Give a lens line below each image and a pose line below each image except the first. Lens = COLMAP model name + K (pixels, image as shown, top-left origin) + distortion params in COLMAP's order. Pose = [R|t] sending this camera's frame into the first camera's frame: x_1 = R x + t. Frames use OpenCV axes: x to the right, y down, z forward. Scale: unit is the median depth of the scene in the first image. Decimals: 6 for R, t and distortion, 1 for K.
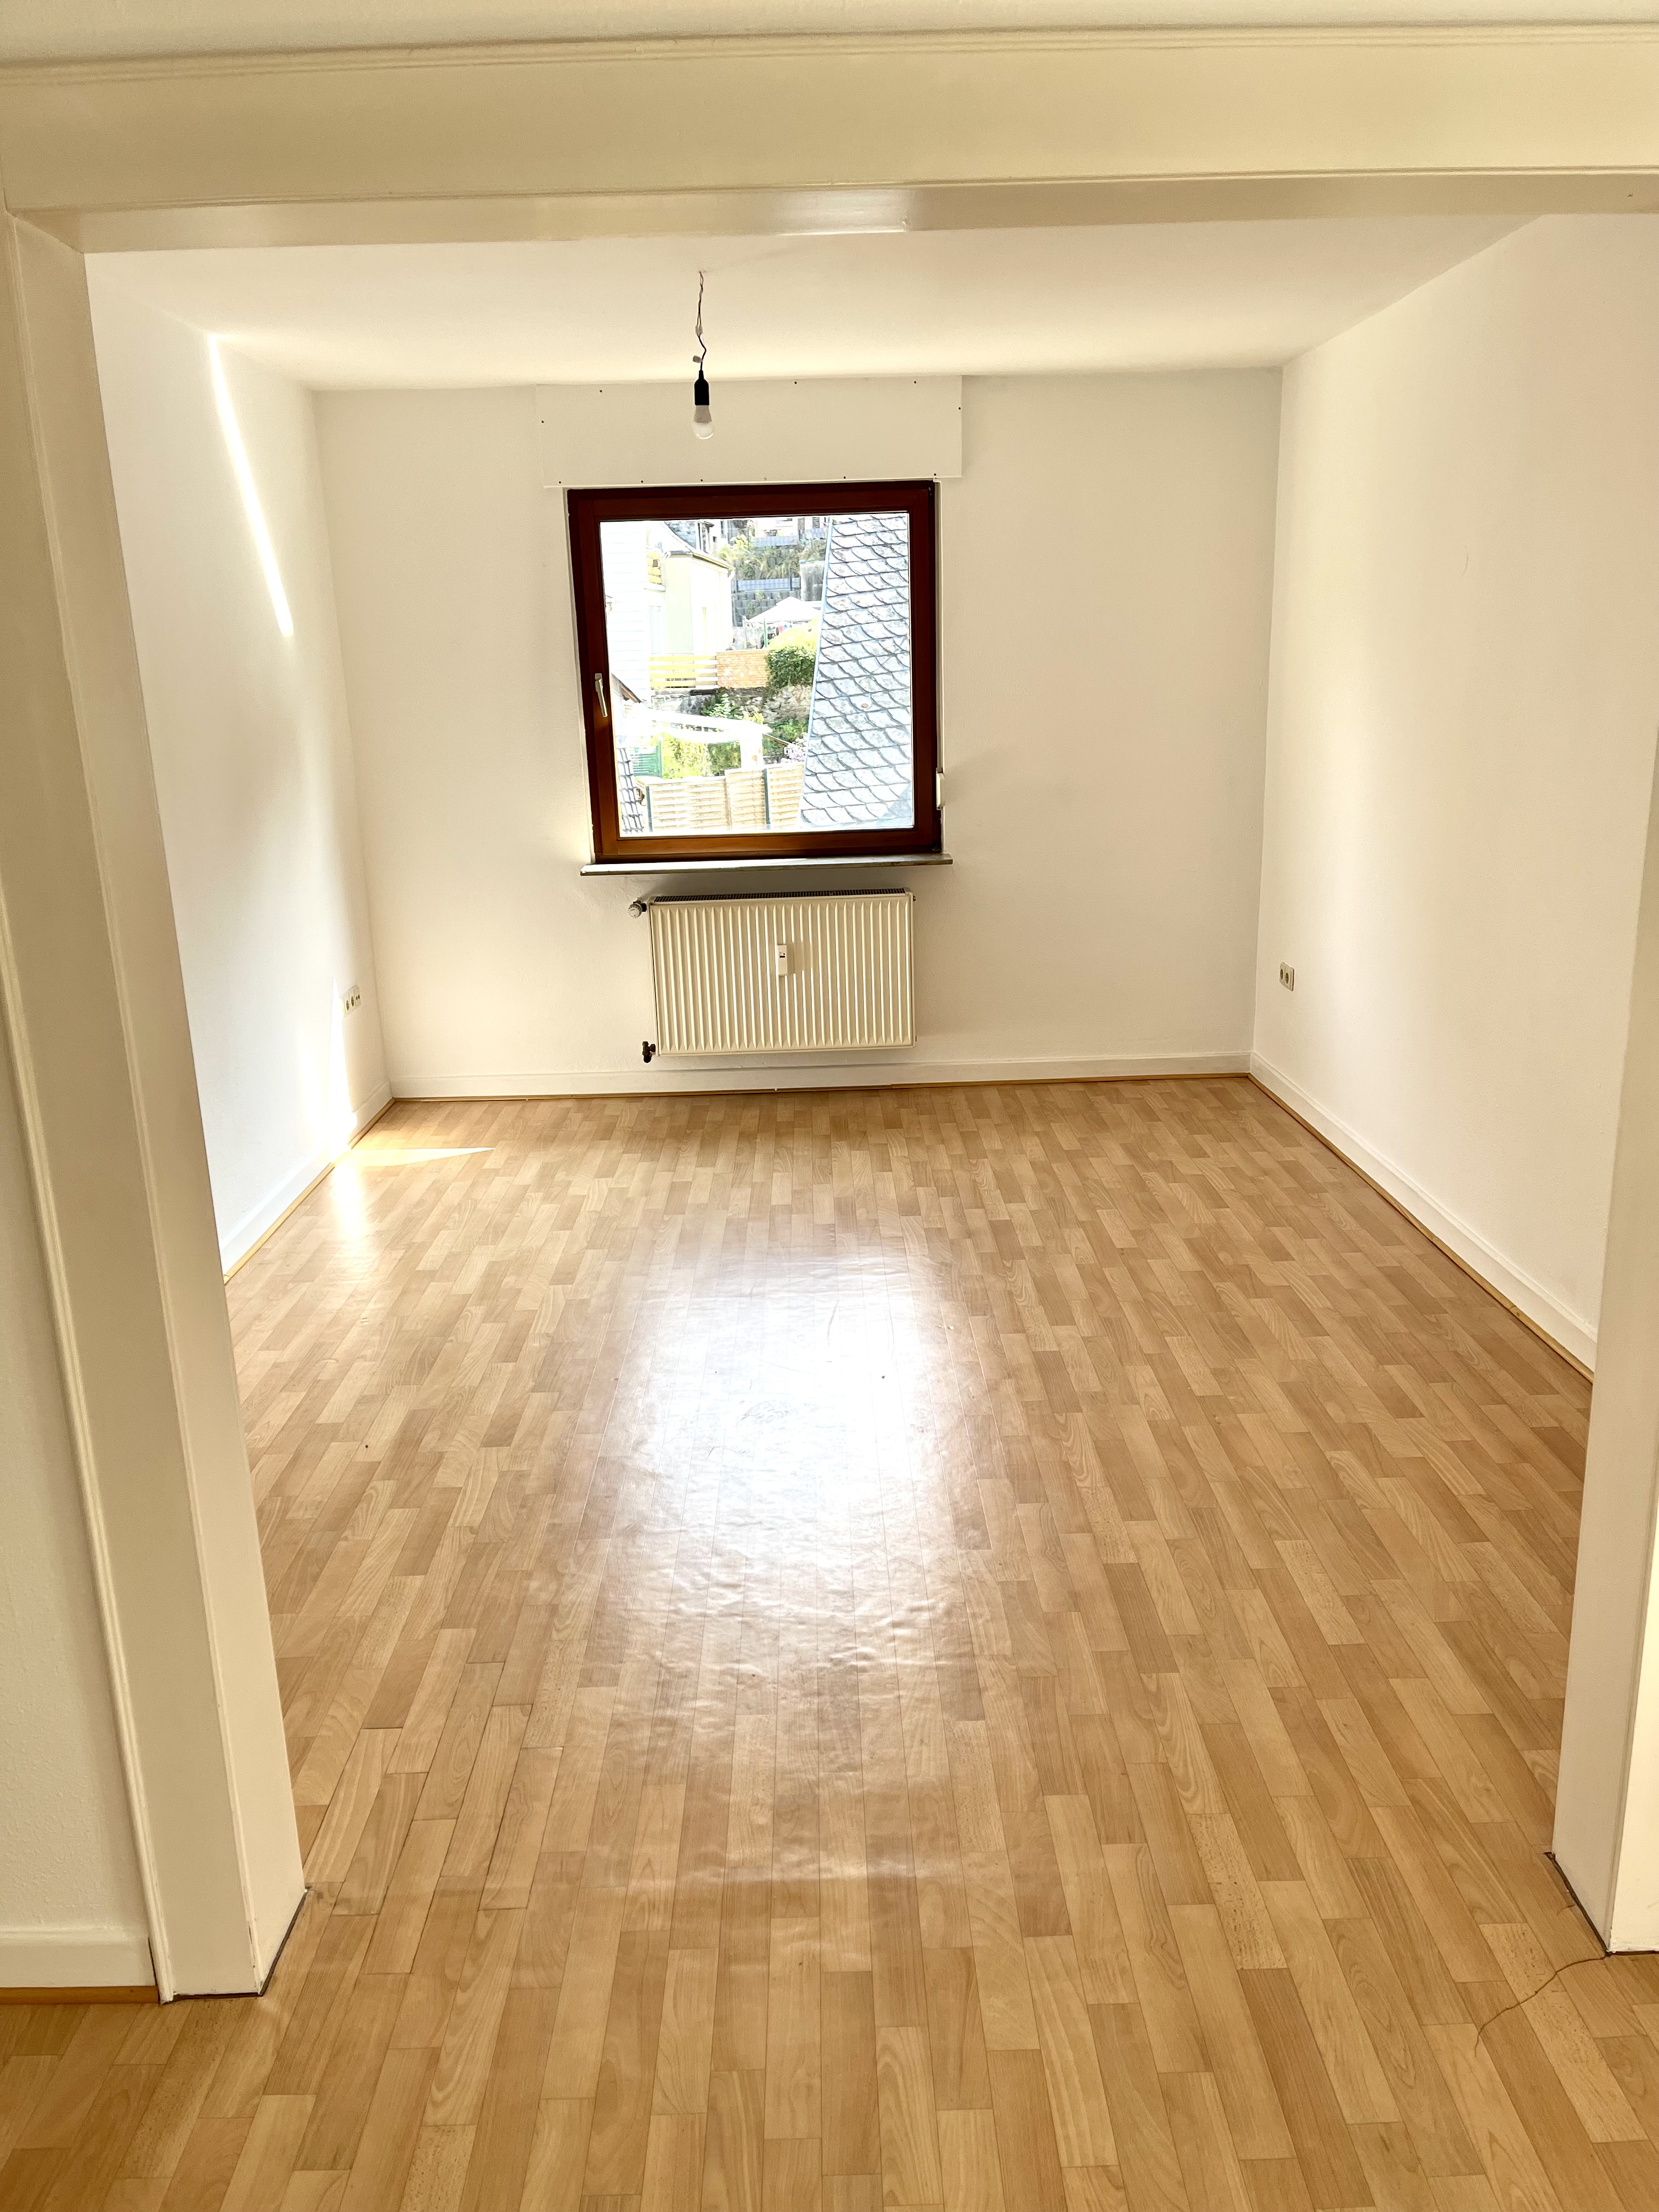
lens RADIAL K [[1667.1, 0, 829.5], [0, 1667.1, 1106.0], [0, 0, 1]] dist [0.091353, -0.118188]
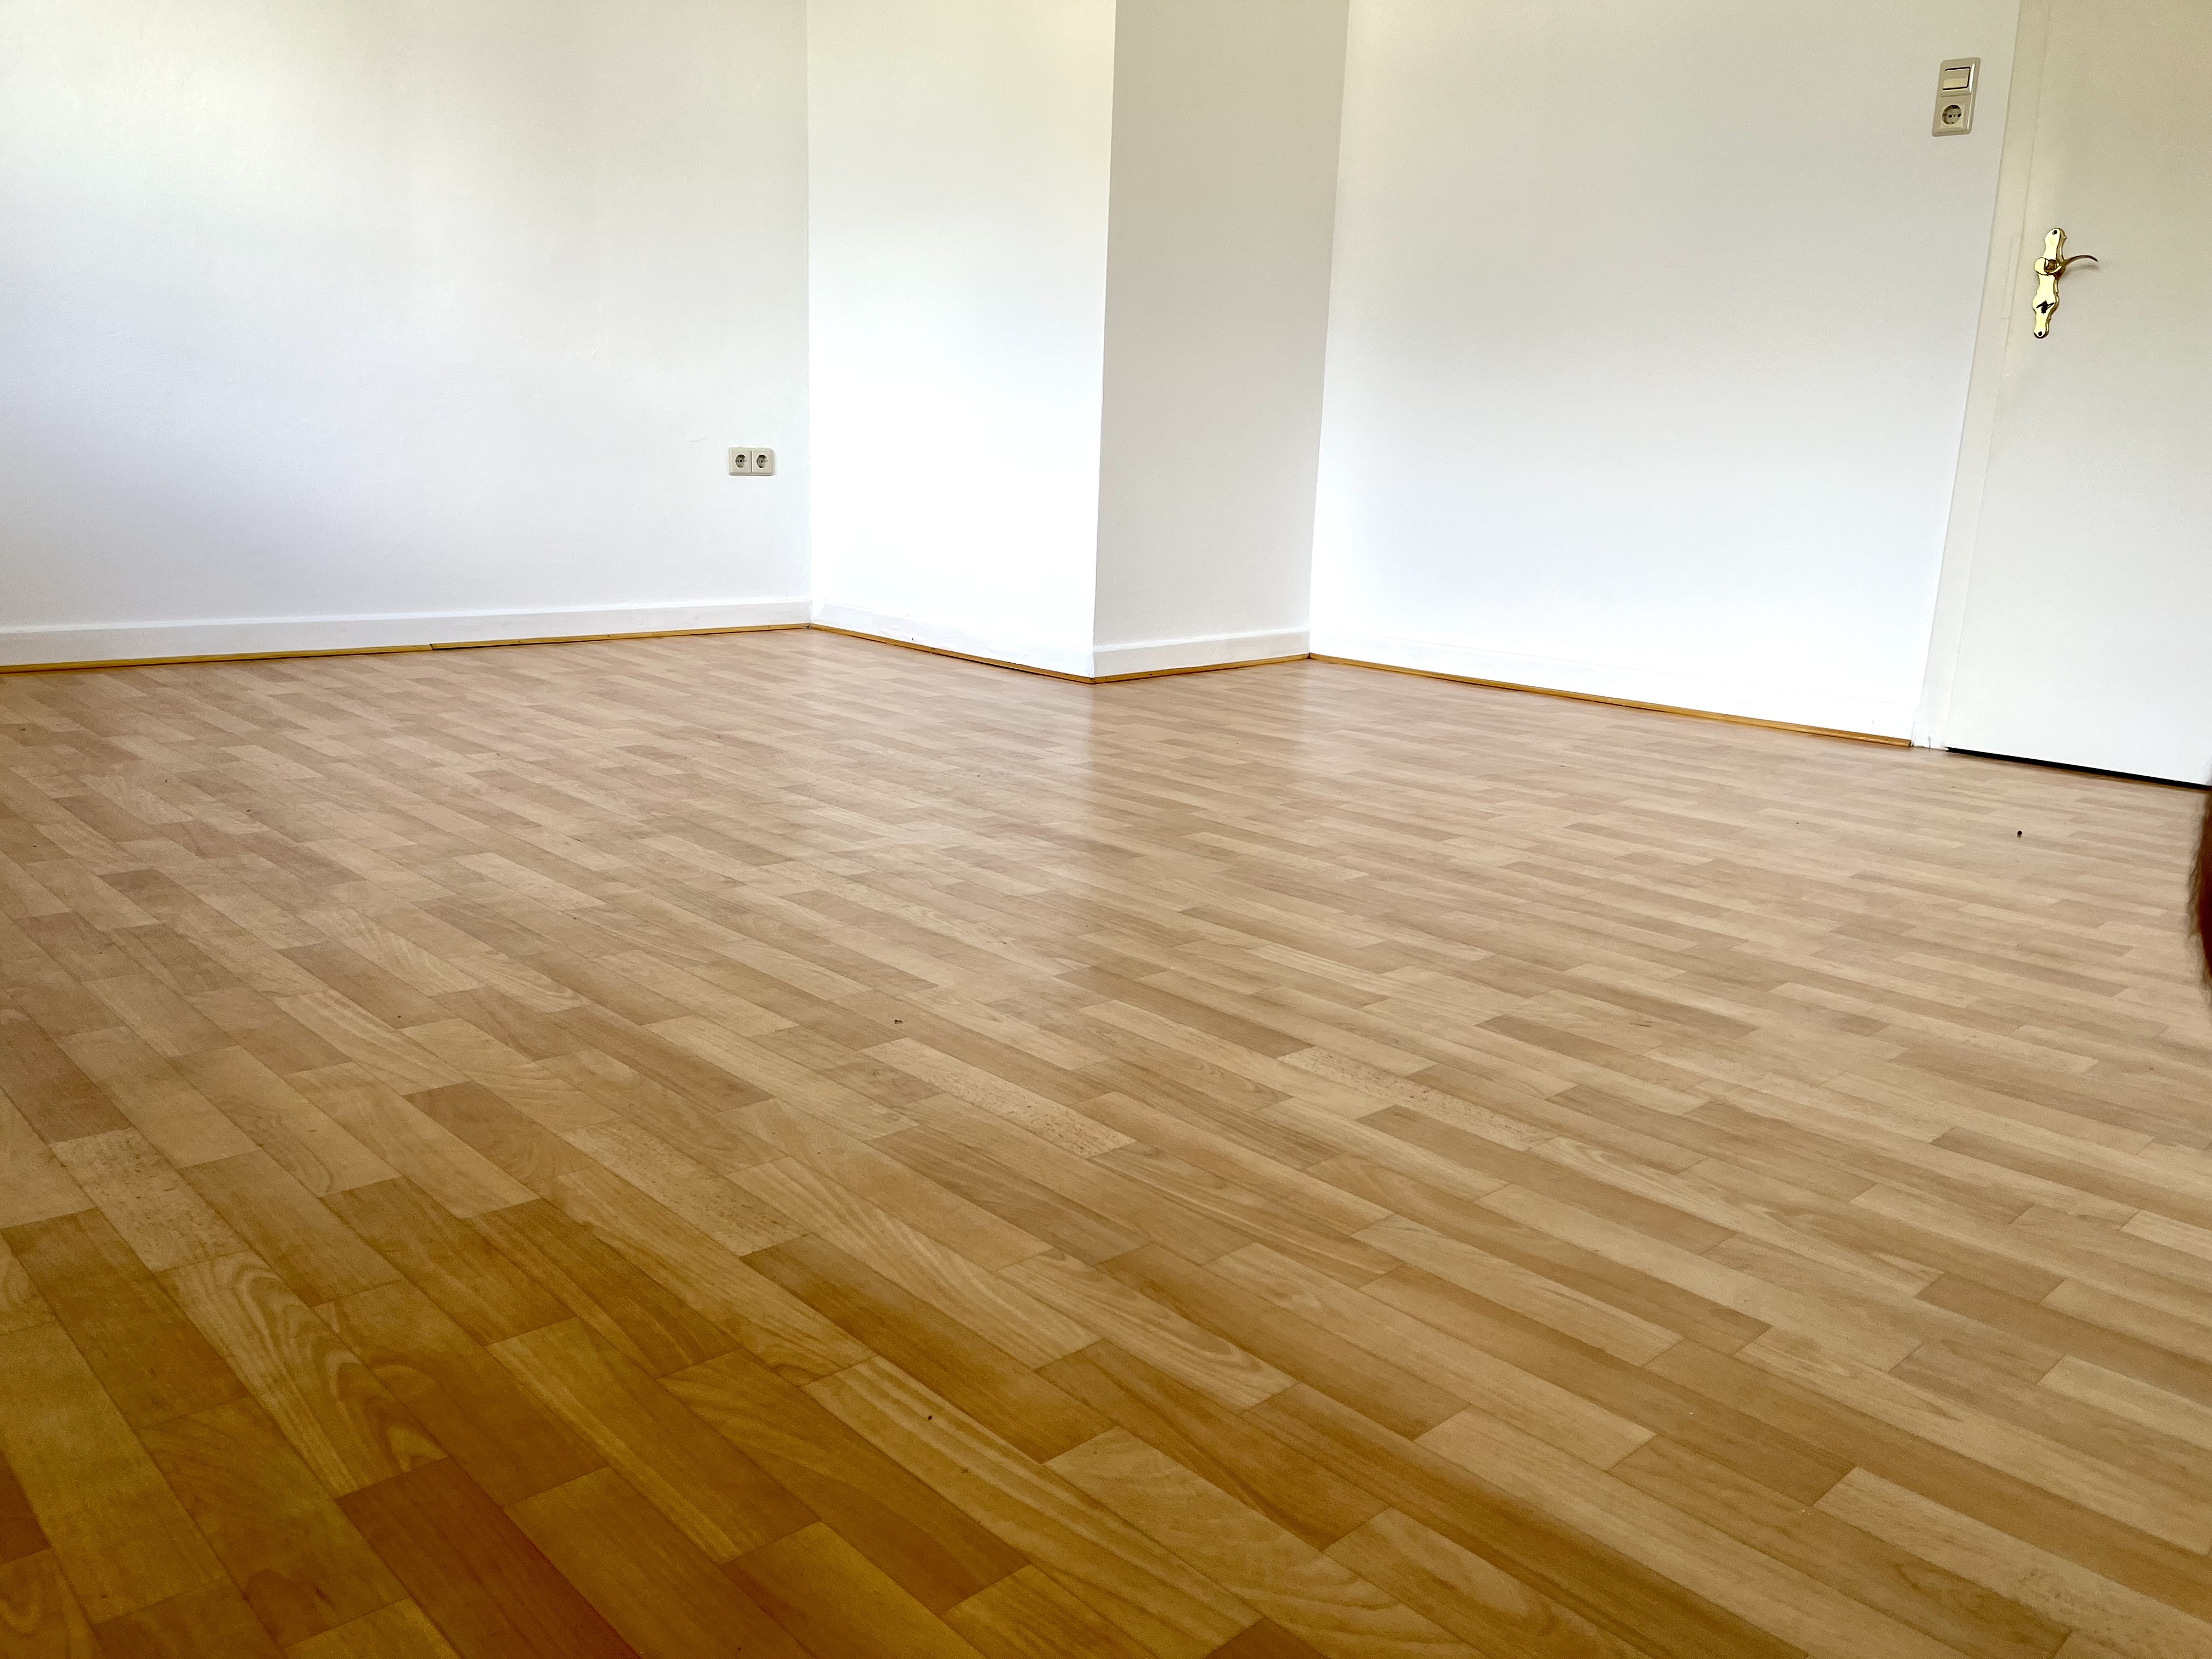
lens RADIAL K [[1667.1, 0, 1118.4], [0, 1667.1, 829.9], [0, 0, 1]] dist [0.091353, -0.118188]
pose [[-0.723394, 0.162149, -0.671125, 0.345956], [-0.189731, 0.887925, 0.419037, -0.111042], [0.663855, 0.430462, -0.611554, 1.127057]]
